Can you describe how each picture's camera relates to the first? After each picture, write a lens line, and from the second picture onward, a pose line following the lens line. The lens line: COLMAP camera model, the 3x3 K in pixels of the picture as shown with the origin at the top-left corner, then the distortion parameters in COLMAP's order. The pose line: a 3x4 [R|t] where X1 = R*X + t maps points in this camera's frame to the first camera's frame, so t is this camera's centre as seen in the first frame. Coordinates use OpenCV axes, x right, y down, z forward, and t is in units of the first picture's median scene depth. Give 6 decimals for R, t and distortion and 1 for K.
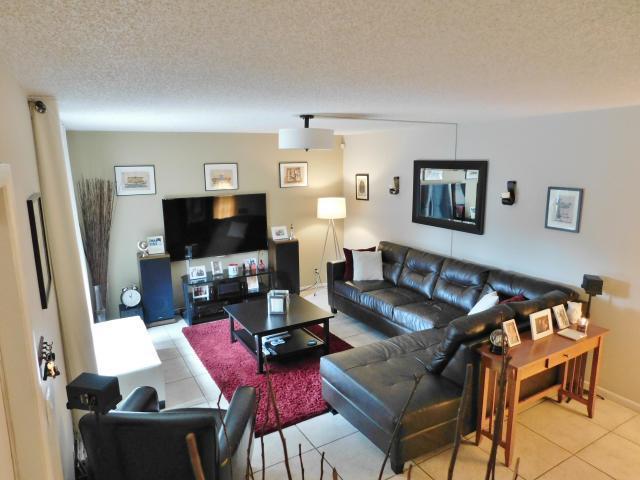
lens RADIAL K [[422.6, 0, 320.0], [0, 422.6, 240.0], [0, 0, 1]] dist [-0.069908, 0.047276]
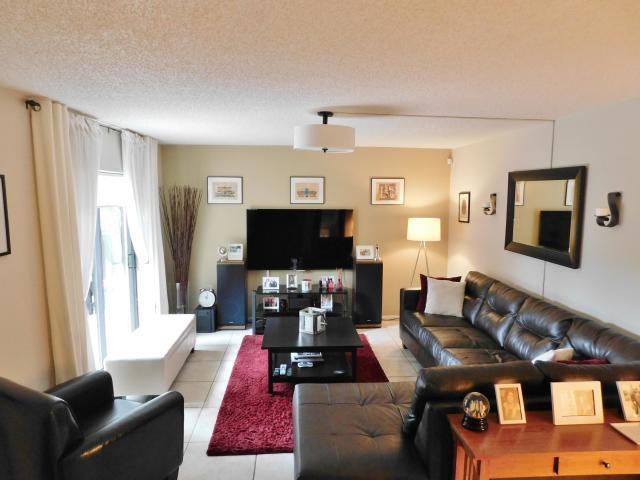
lens RADIAL K [[422.6, 0, 320.0], [0, 422.6, 240.0], [0, 0, 1]] dist [-0.069908, 0.047276]
pose [[0.898801, 0.066357, -0.433306, 0.248603], [-0.098819, 0.993704, -0.052802, 0.016580], [0.427074, 0.090277, 0.899699, 0.140519]]
